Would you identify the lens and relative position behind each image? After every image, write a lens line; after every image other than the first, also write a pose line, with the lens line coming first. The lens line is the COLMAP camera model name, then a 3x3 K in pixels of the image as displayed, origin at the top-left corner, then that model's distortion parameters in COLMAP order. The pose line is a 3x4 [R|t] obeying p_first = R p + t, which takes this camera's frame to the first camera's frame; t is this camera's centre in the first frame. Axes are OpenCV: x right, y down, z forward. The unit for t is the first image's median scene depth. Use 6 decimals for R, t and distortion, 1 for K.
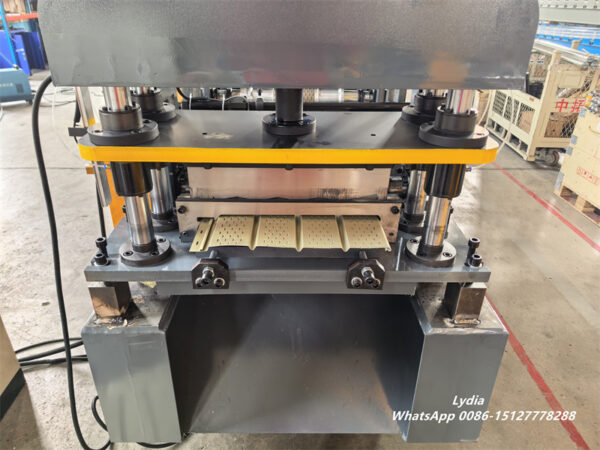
lens RADIAL K [[432.3, 0, 298.0], [0, 432.3, 221.8], [0, 0, 1]] dist [-0.000125, -0.004135]
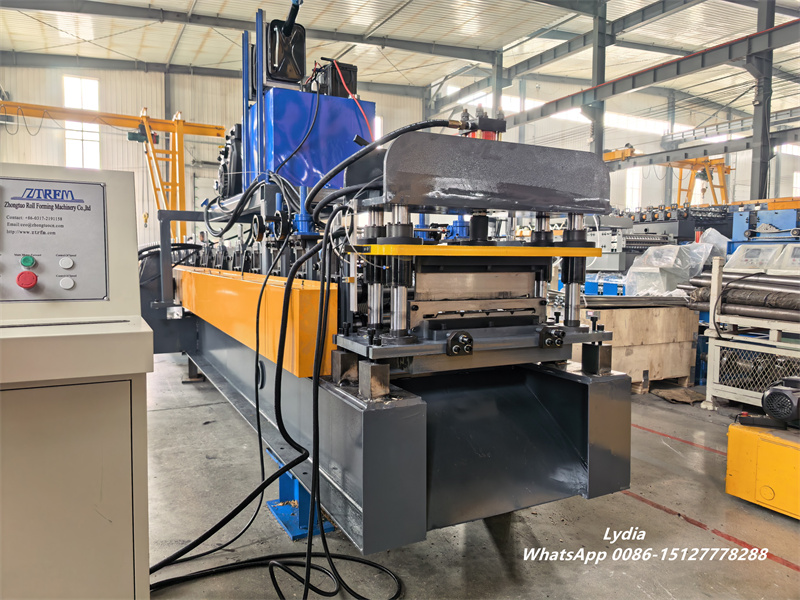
lens RADIAL K [[576.4, 0, 397.4], [0, 576.4, 295.7], [0, 0, 1]] dist [-0.000125, -0.004135]
pose [[0.897594, -0.047322, 0.438275, -1.065241], [0.217748, 0.912057, -0.347473, 0.523240], [-0.383289, 0.407323, 0.828962, -0.409760]]
